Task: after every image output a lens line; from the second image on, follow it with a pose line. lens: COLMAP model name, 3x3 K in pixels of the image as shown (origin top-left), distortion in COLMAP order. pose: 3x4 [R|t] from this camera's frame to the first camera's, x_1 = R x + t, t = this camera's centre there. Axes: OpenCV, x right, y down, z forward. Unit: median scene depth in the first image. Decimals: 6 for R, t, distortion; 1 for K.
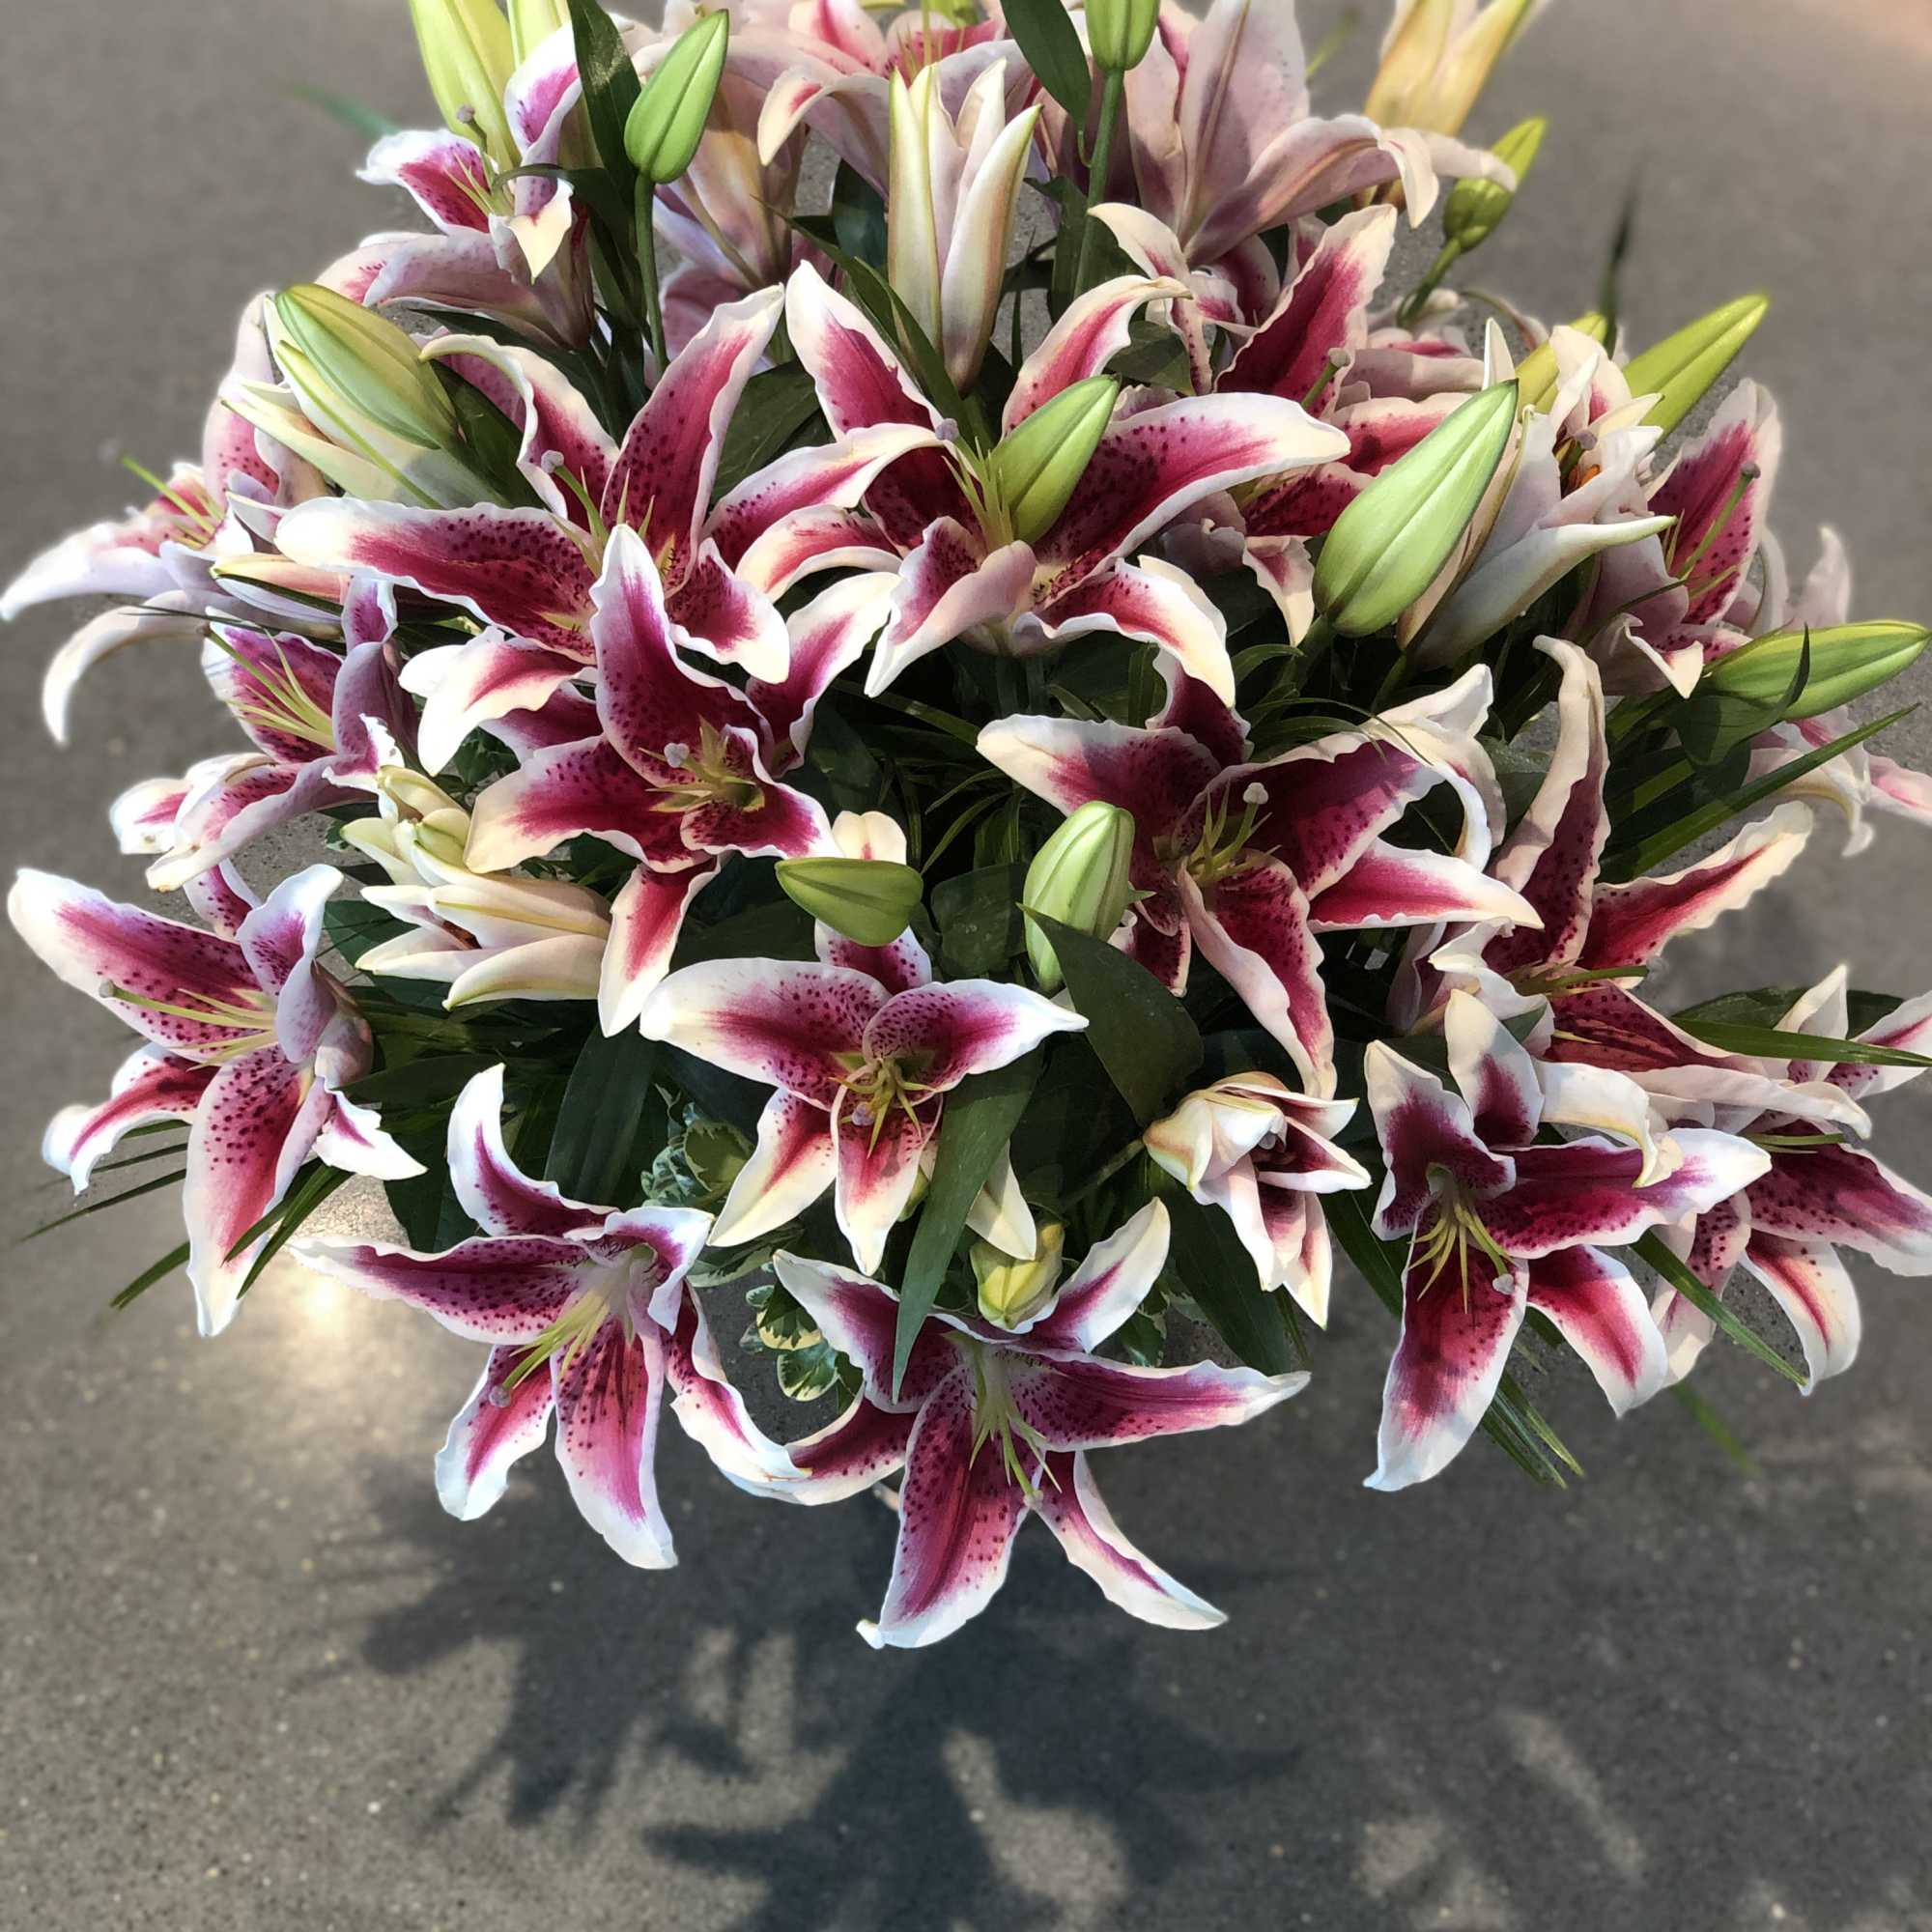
lens RADIAL K [[3899.5, 0, 980.1], [0, 3899.5, 983.1], [0, 0, 1]] dist [0.038470, 0.000000]
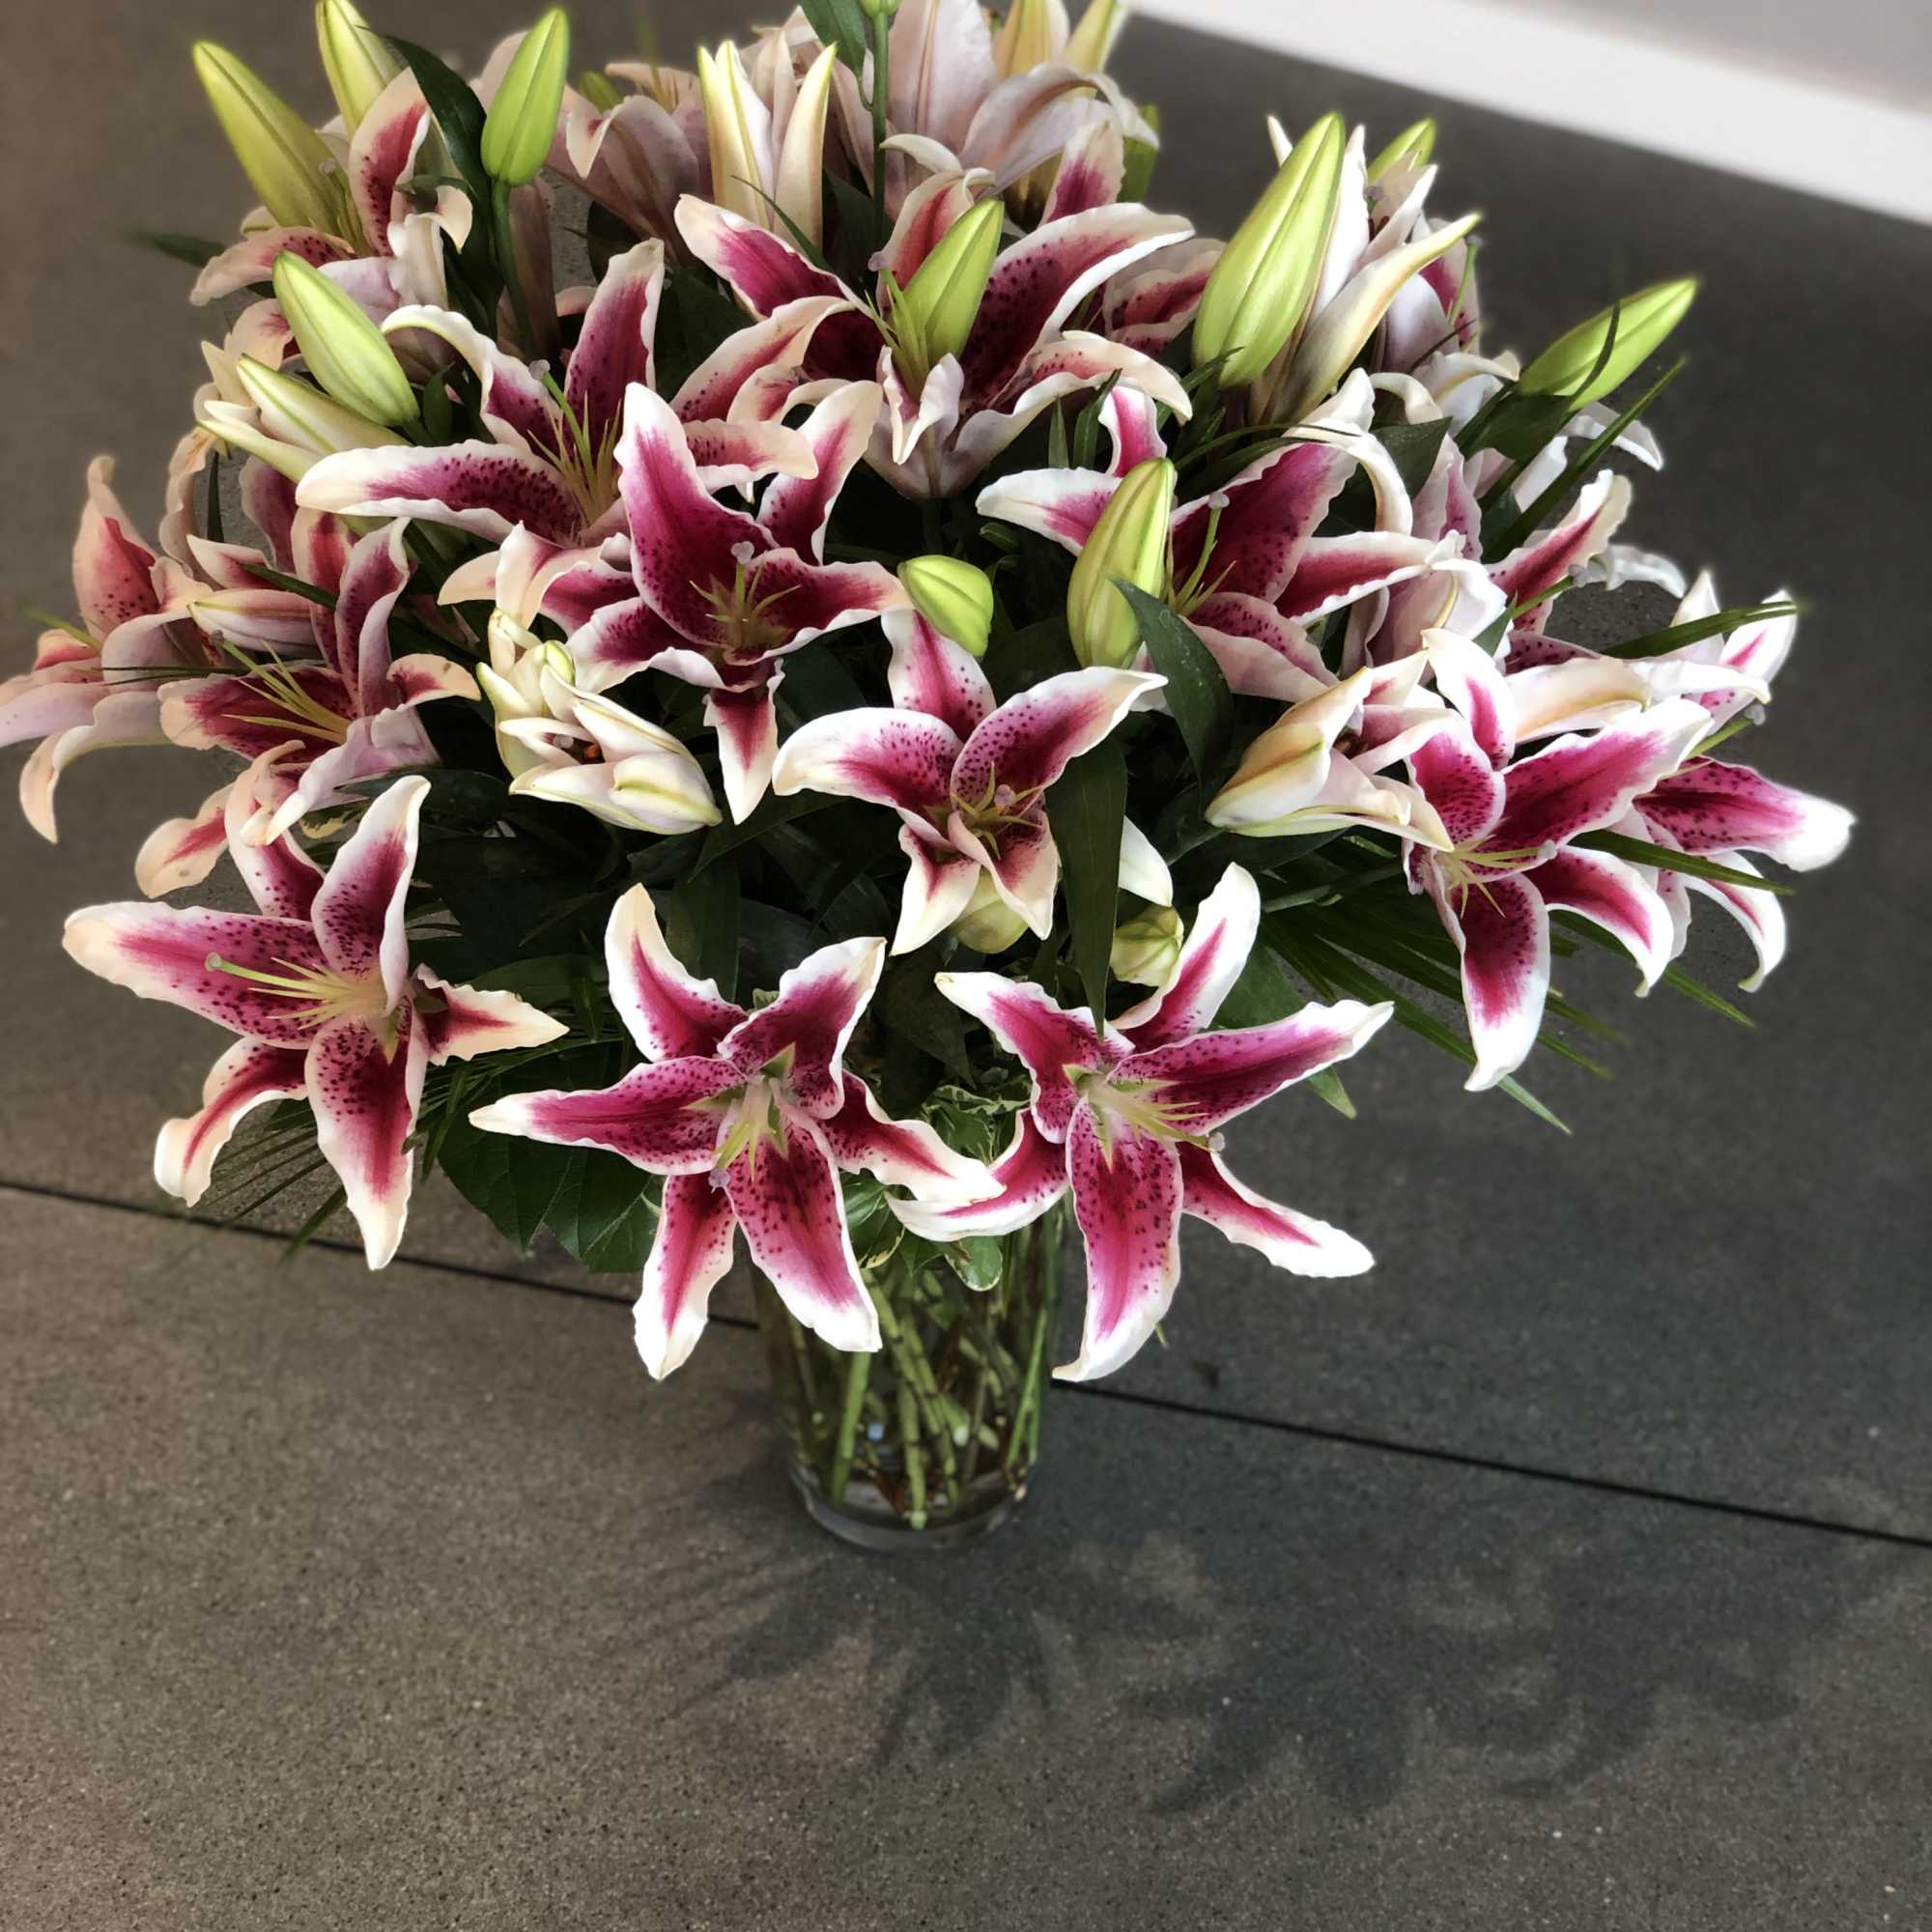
lens RADIAL K [[3899.5, 0, 989.6], [0, 3899.5, 953.7], [0, 0, 1]] dist [0.038470, 0.000000]
pose [[0.940694, -0.234459, 0.245201, -0.287127], [0.282252, 0.941874, -0.182227, 0.250811], [-0.188224, 0.240628, 0.952192, -0.043332]]
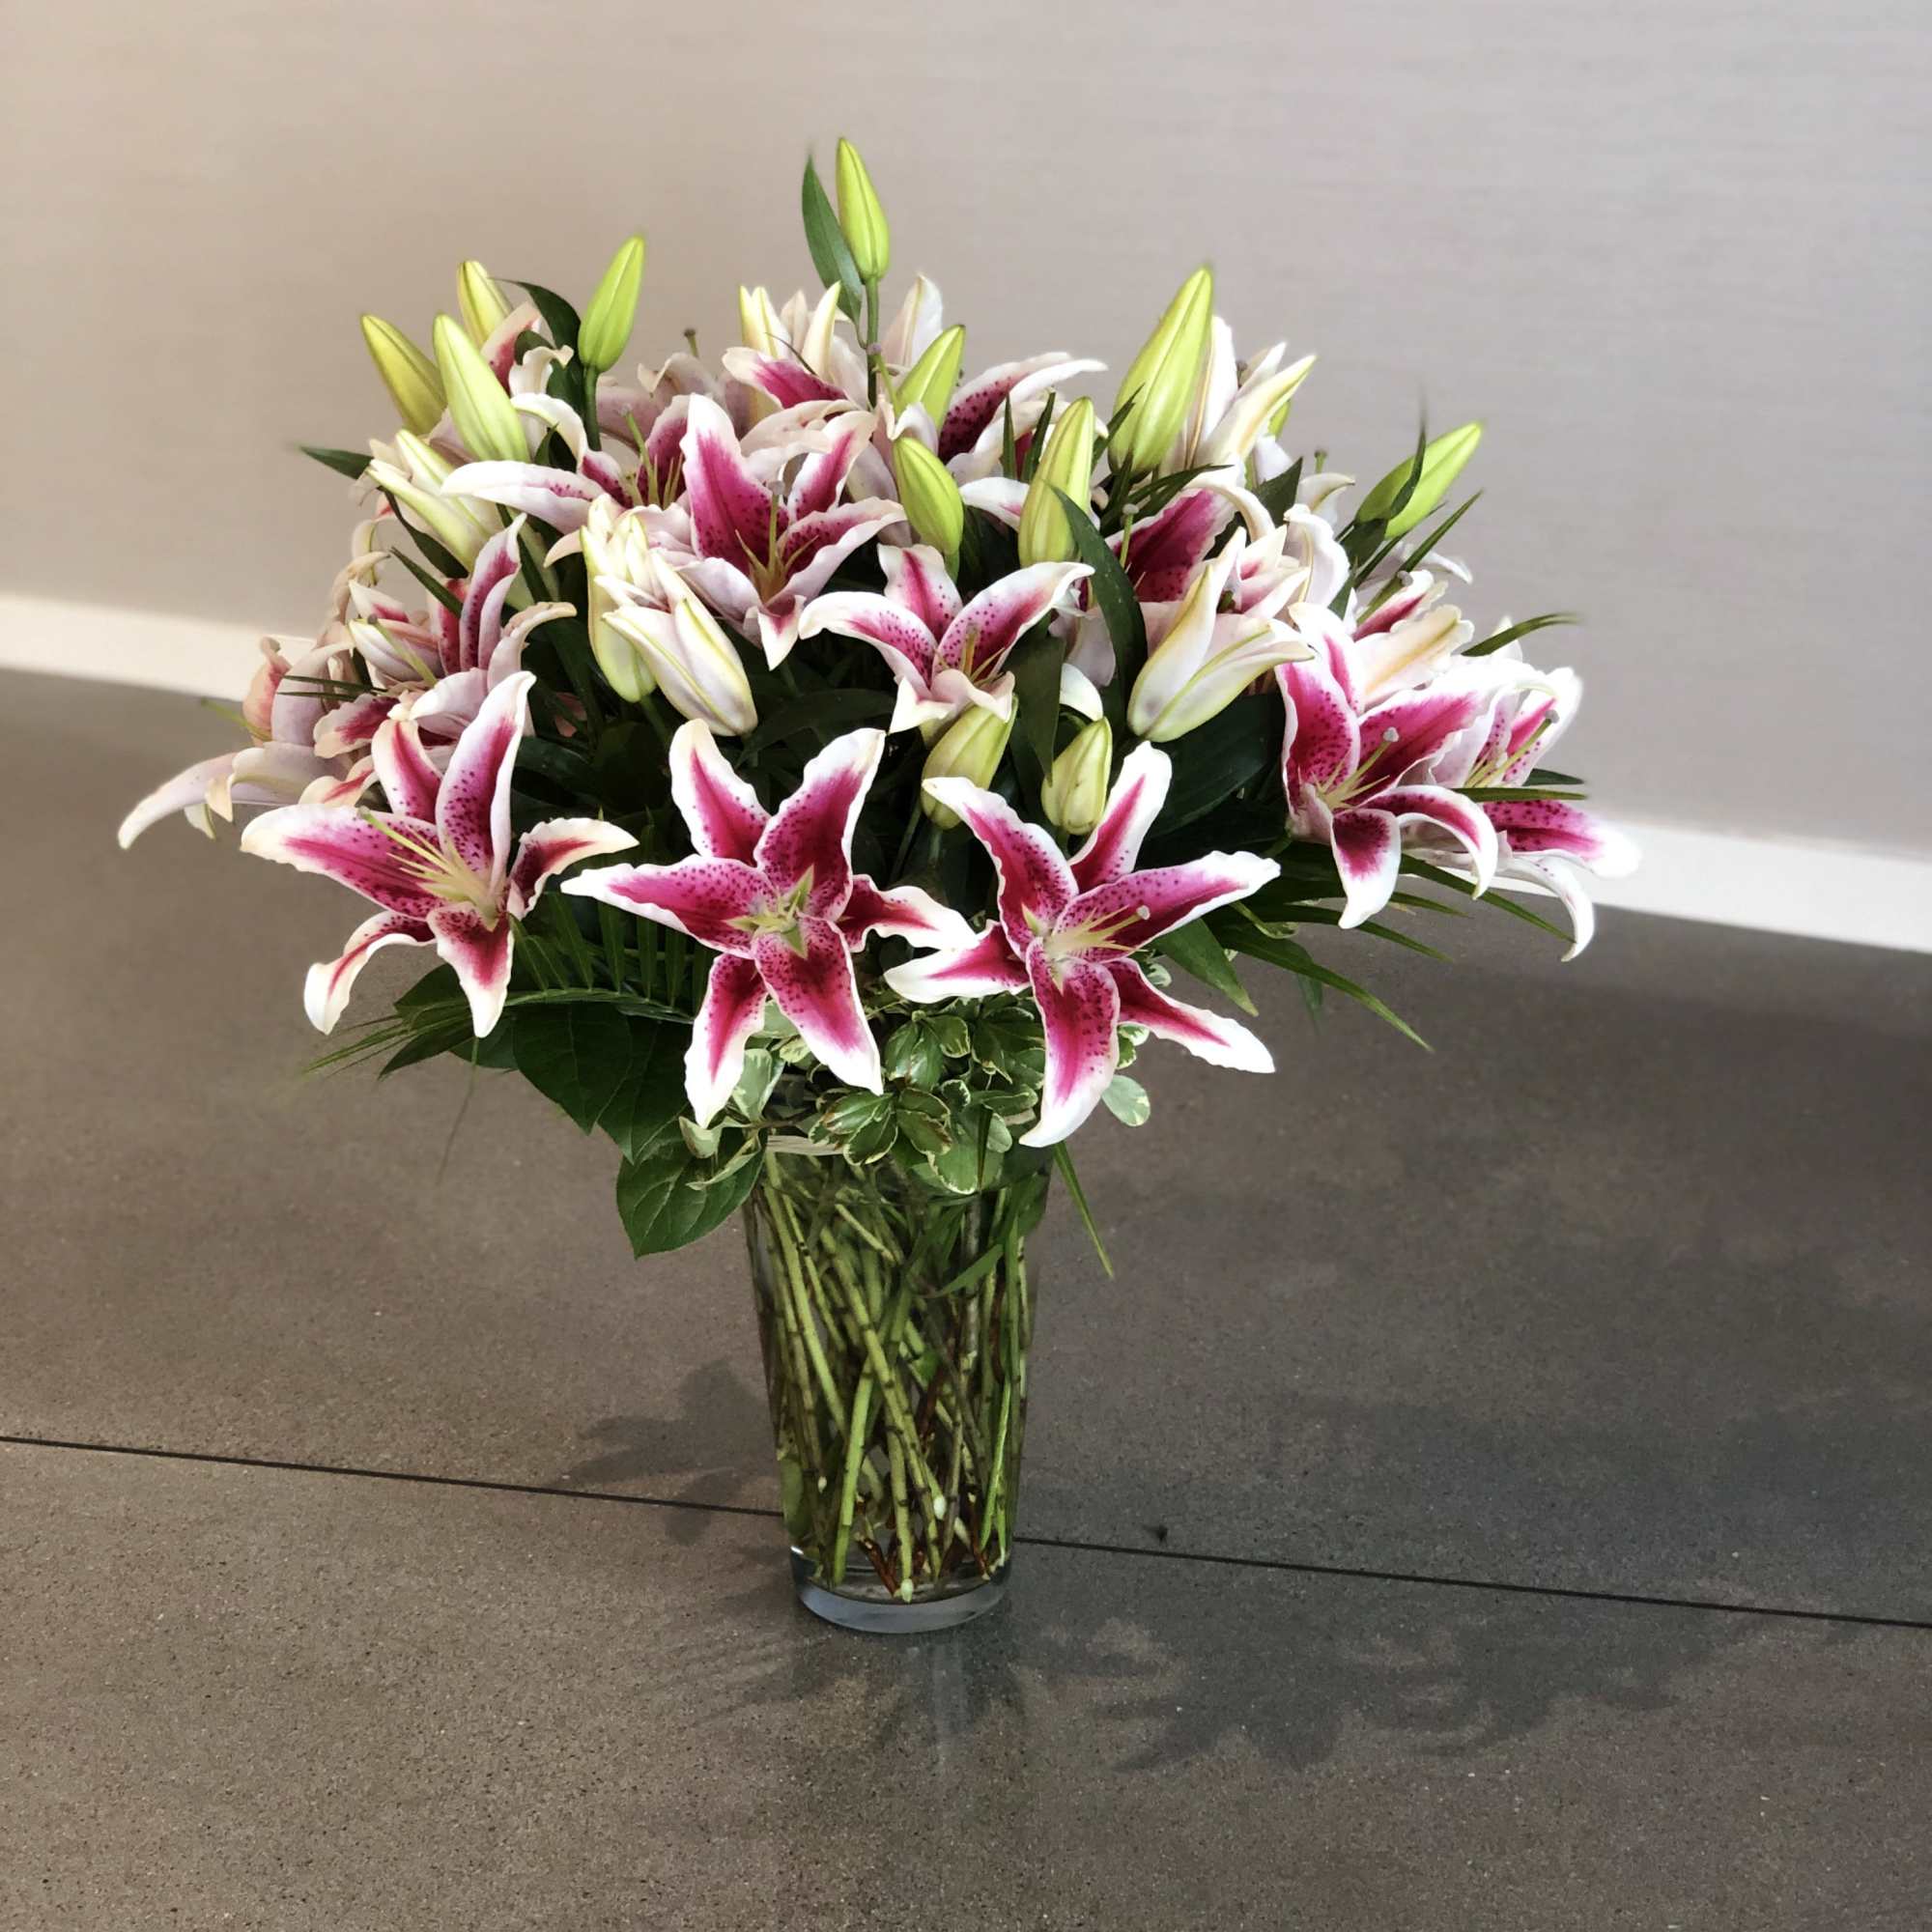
lens RADIAL K [[3899.5, 0, 988.2], [0, 3899.5, 943.1], [0, 0, 1]] dist [0.038470, 0.000000]
pose [[0.934624, -0.134952, 0.329039, -0.478178], [0.299482, 0.797641, -0.523525, 0.820554], [-0.191804, 0.587841, 0.785910, -0.085127]]
